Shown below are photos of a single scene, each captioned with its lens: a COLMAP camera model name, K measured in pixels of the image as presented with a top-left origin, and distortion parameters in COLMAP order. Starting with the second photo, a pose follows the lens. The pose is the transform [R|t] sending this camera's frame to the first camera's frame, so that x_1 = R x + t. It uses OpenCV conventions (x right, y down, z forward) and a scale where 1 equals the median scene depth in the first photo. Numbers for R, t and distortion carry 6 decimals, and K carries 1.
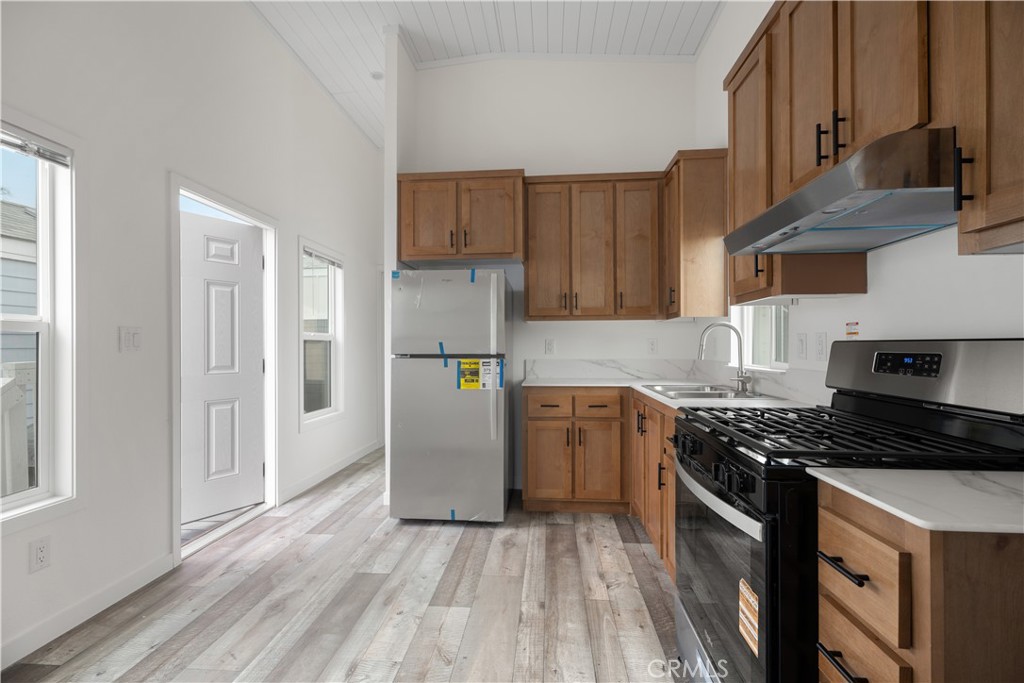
lens RADIAL K [[473.5, 0, 512.0], [0, 473.5, 341.5], [0, 0, 1]] dist [-0.000741, -0.000055]
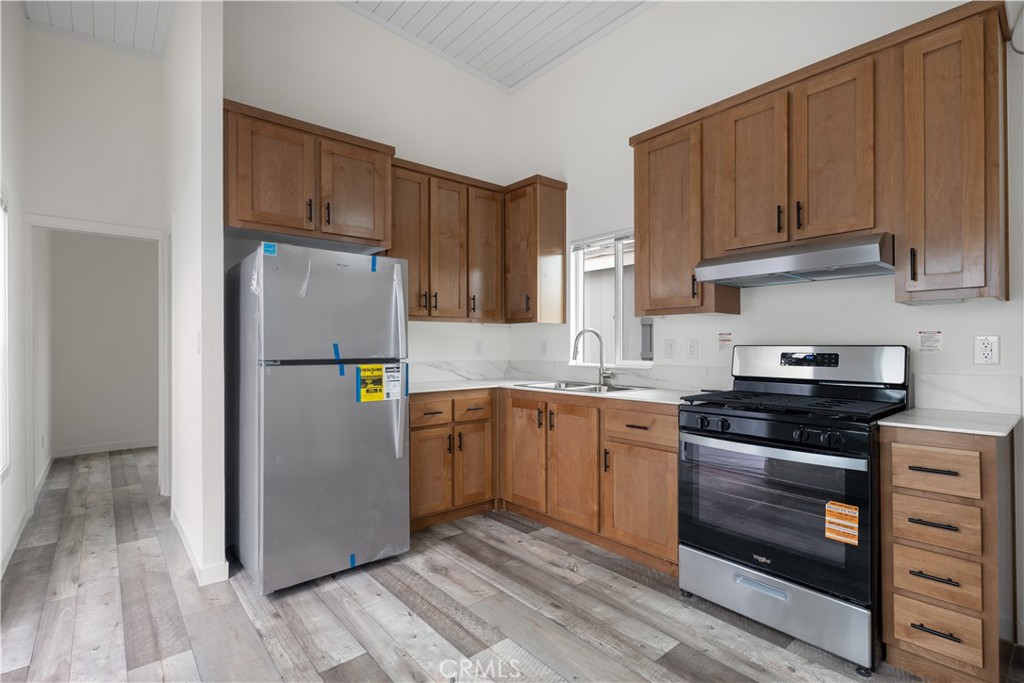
lens RADIAL K [[482.1, 0, 515.3], [0, 482.1, 342.5], [0, 0, 1]] dist [0.002115, 0.000292]
pose [[0.705481, 0.007656, 0.708687, -0.506074], [-0.007377, 0.999967, -0.003459, 0.000025], [-0.708690, -0.002788, 0.705514, 0.233600]]
